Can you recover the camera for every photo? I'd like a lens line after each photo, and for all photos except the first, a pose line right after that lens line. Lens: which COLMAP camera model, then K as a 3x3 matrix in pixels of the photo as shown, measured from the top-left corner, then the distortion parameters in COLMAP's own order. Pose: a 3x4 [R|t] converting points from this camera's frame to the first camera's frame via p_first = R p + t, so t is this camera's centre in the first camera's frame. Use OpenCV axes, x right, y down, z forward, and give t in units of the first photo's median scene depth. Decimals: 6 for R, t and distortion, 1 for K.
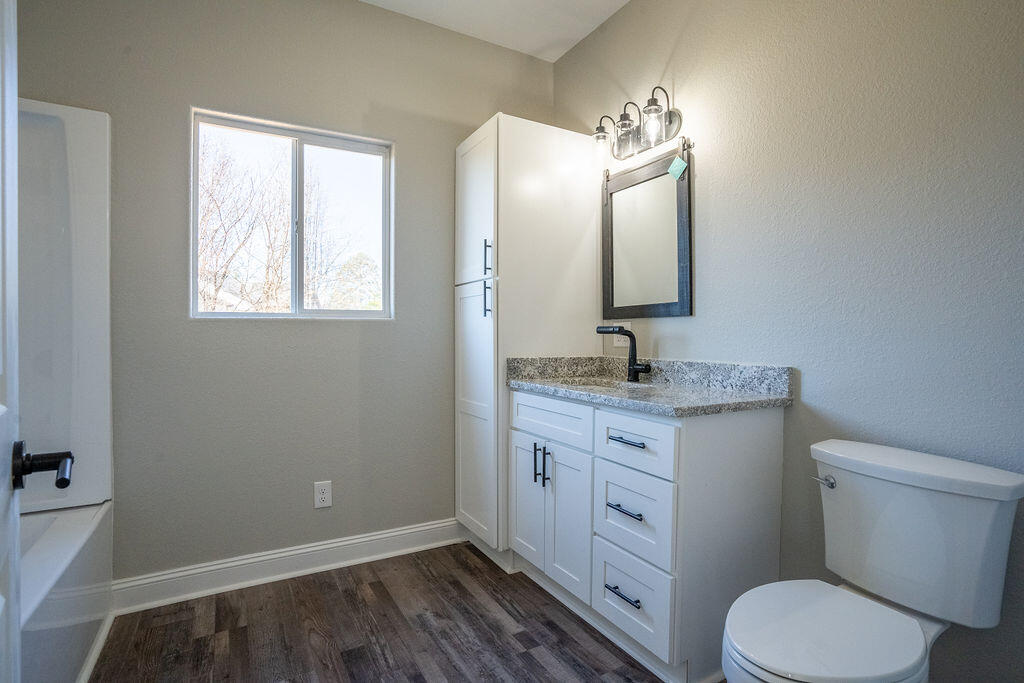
lens RADIAL K [[501.5, 0, 522.1], [0, 501.5, 334.0], [0, 0, 1]] dist [-0.072456, 0.029687]
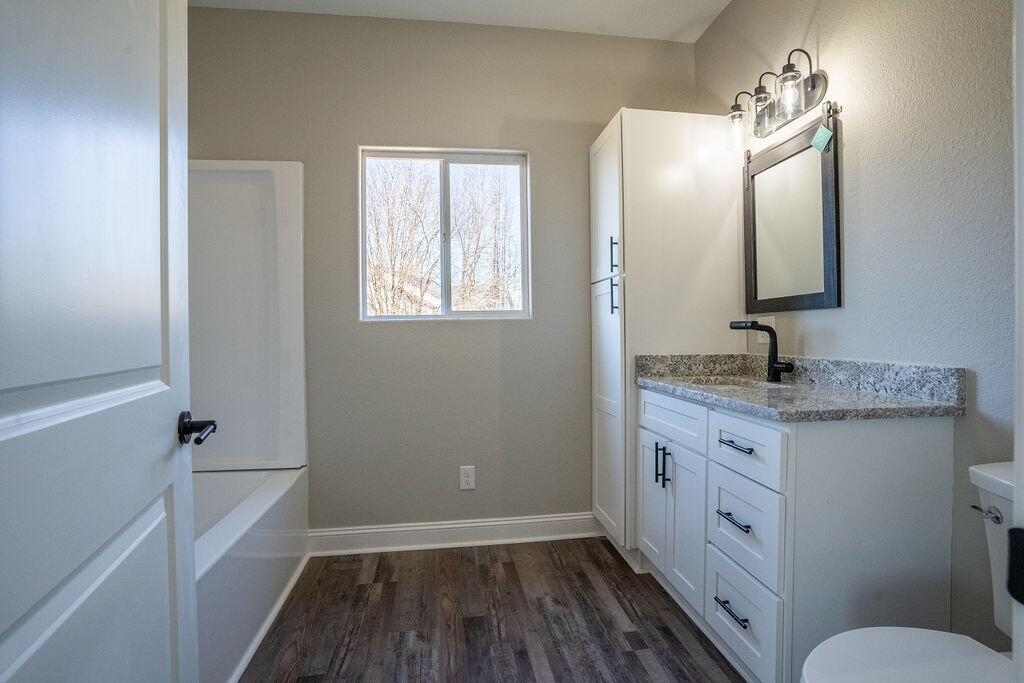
lens RADIAL K [[501.5, 0, 514.5], [0, 501.5, 333.0], [0, 0, 1]] dist [-0.072456, 0.029687]
pose [[0.928932, -0.011302, -0.370077, 0.121624], [0.012985, 0.999914, 0.002058, -0.000955], [0.370022, -0.006717, 0.928999, -0.001793]]
